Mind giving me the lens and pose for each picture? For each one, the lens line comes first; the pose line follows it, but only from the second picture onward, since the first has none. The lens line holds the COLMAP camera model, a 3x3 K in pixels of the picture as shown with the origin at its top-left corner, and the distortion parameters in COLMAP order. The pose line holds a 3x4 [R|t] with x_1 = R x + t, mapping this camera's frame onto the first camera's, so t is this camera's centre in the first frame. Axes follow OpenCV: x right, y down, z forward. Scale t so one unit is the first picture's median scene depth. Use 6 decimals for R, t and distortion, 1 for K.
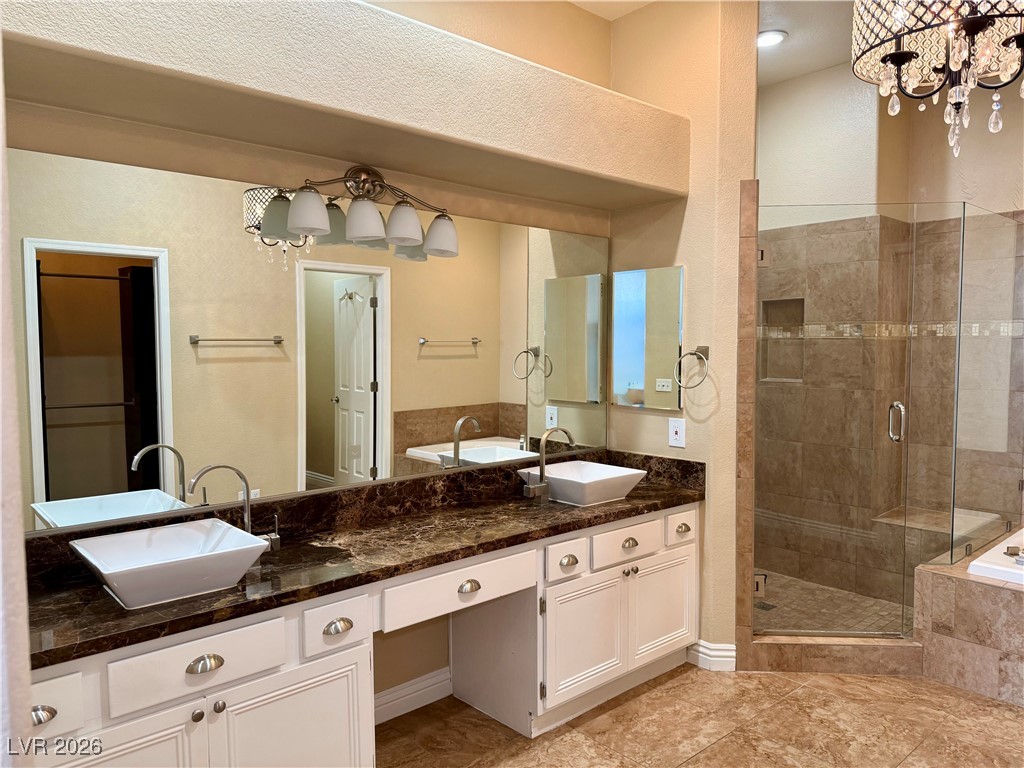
lens RADIAL K [[714.4, 0, 509.9], [0, 714.4, 389.6], [0, 0, 1]] dist [0.111886, -0.146669]
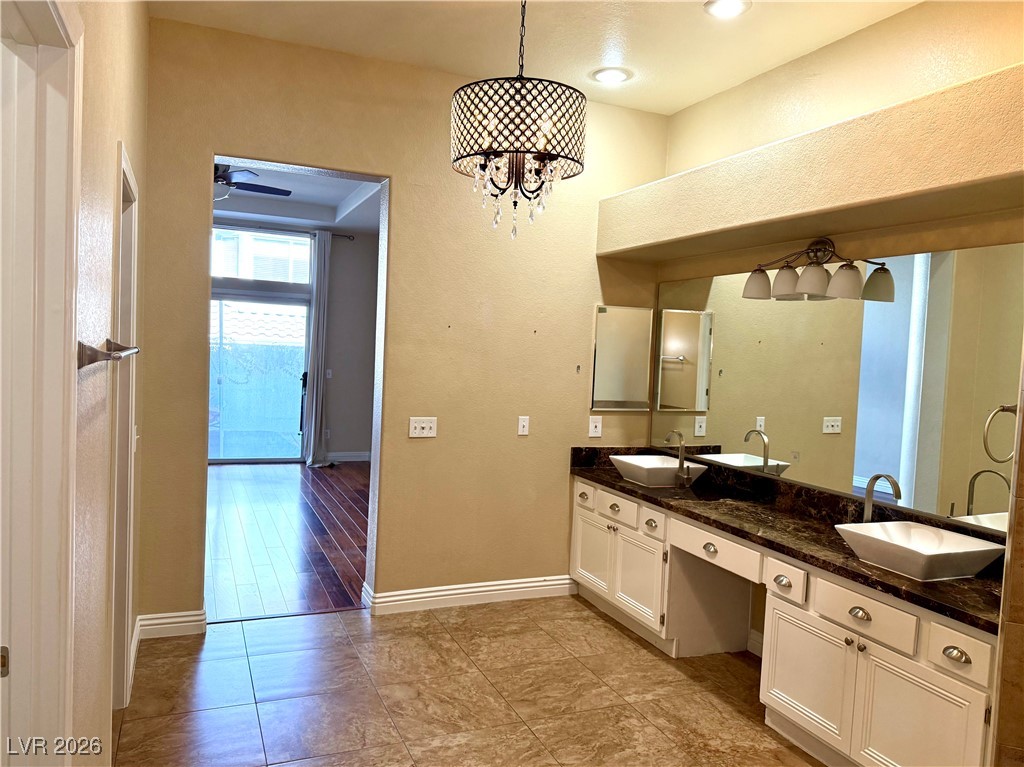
lens RADIAL K [[714.4, 0, 509.9], [0, 714.4, 389.1], [0, 0, 1]] dist [0.111886, -0.146669]
pose [[-0.300378, 0.047373, -0.952643, 1.206392], [-0.104473, 0.991123, 0.082228, -0.090714], [0.948082, 0.124225, -0.292762, 0.884884]]
